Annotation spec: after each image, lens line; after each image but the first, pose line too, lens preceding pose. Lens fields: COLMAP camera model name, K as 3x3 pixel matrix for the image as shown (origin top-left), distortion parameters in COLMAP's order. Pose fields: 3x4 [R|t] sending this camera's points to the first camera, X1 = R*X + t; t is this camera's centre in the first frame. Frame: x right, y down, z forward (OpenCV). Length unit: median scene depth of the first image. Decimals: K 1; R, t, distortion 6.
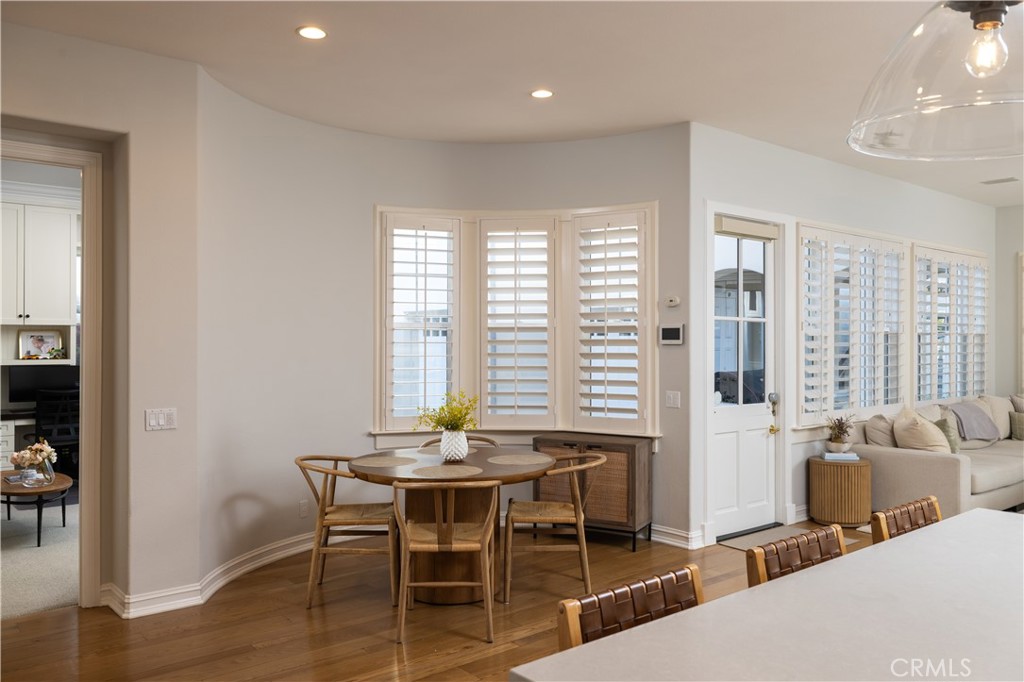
lens RADIAL K [[797.9, 0, 512.8], [0, 797.9, 343.8], [0, 0, 1]] dist [-0.005269, -0.004401]
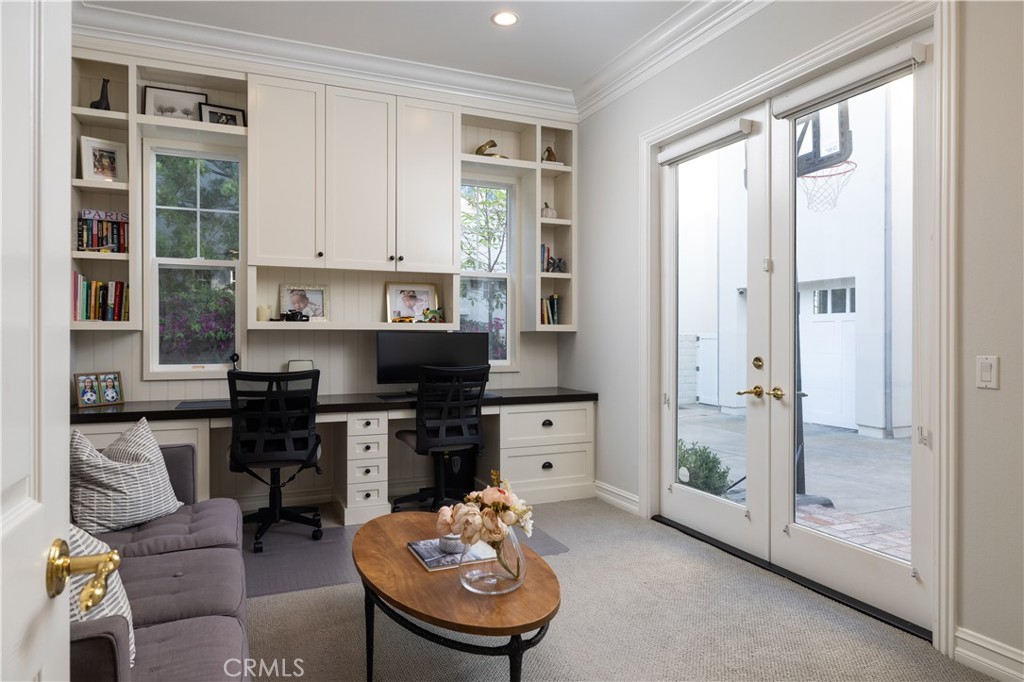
lens RADIAL K [[640.4, 0, 511.7], [0, 640.4, 339.2], [0, 0, 1]] dist [0.006700, 0.000943]
pose [[0.958786, 0.003276, -0.284109, -0.355658], [-0.002520, 0.999992, 0.003027, 0.032689], [0.284116, -0.002186, 0.958787, 0.490164]]
